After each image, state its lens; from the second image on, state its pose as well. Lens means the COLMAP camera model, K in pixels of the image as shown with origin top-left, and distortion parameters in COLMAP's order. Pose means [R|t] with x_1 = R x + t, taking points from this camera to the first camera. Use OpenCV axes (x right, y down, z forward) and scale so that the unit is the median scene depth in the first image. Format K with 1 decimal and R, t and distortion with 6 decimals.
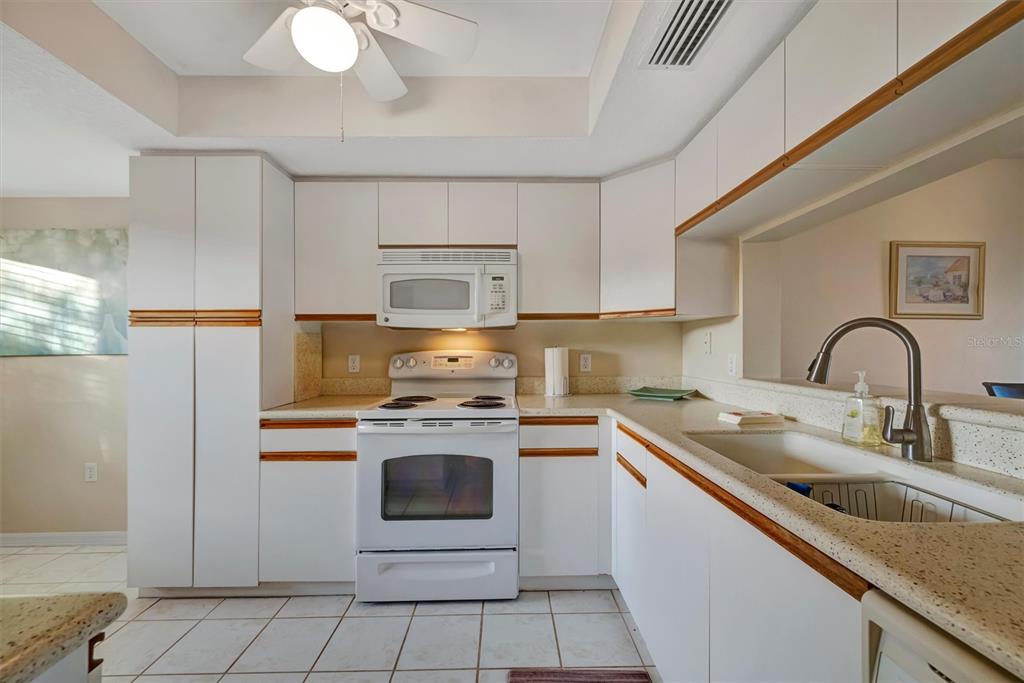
lens RADIAL K [[411.6, 0, 513.3], [0, 411.6, 342.5], [0, 0, 1]] dist [0.000480, 0.000224]
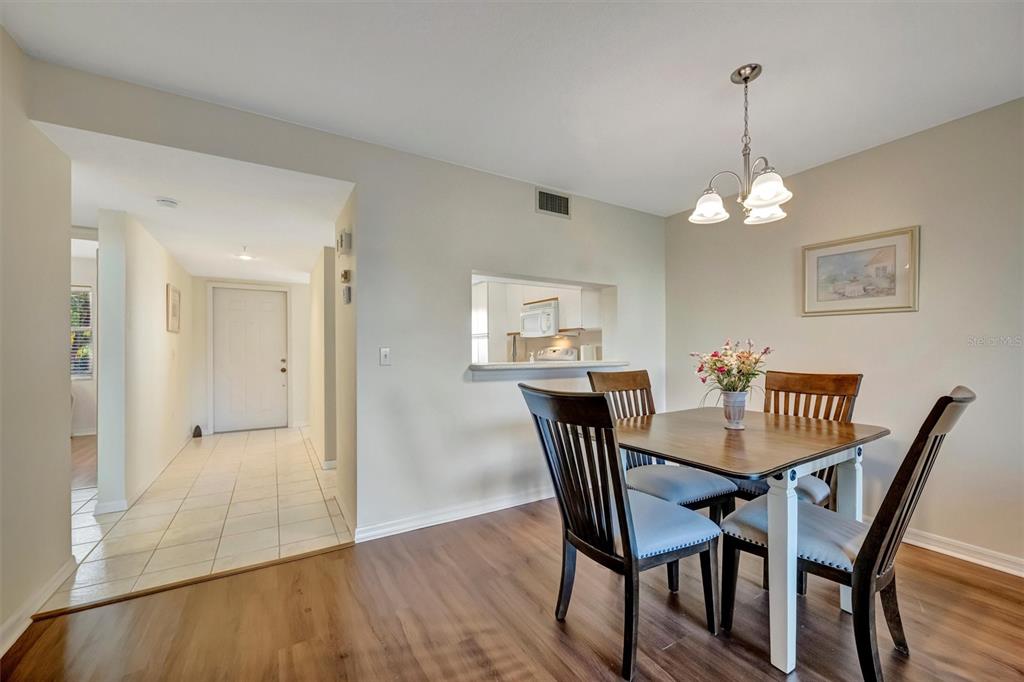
lens RADIAL K [[405.4, 0, 513.9], [0, 405.4, 351.3], [0, 0, 1]] dist [-0.000250, -0.000198]
pose [[0.493433, 0.005787, -0.869764, 1.793887], [0.009878, 0.999876, 0.012256, 0.015781], [0.869727, -0.014639, 0.493315, -0.253594]]
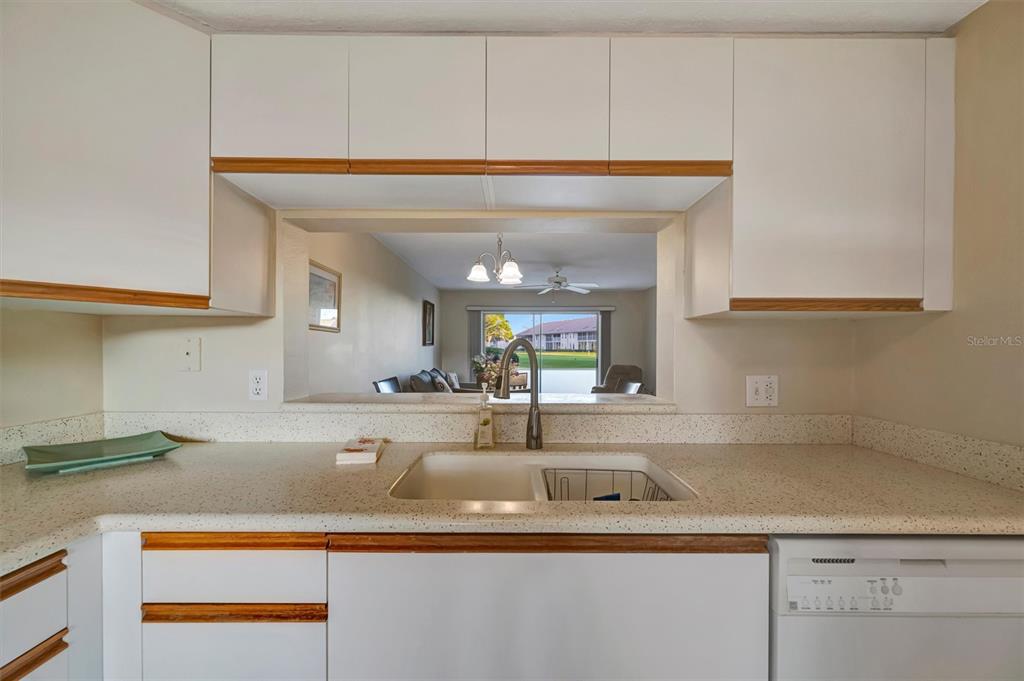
lens RADIAL K [[405.4, 0, 513.9], [0, 405.4, 350.8], [0, 0, 1]] dist [-0.000250, -0.000198]
pose [[0.019758, -0.001676, 0.999803, -0.151260], [-0.013548, 0.999906, 0.001944, -0.012449], [-0.999713, -0.013584, 0.019733, 0.510946]]
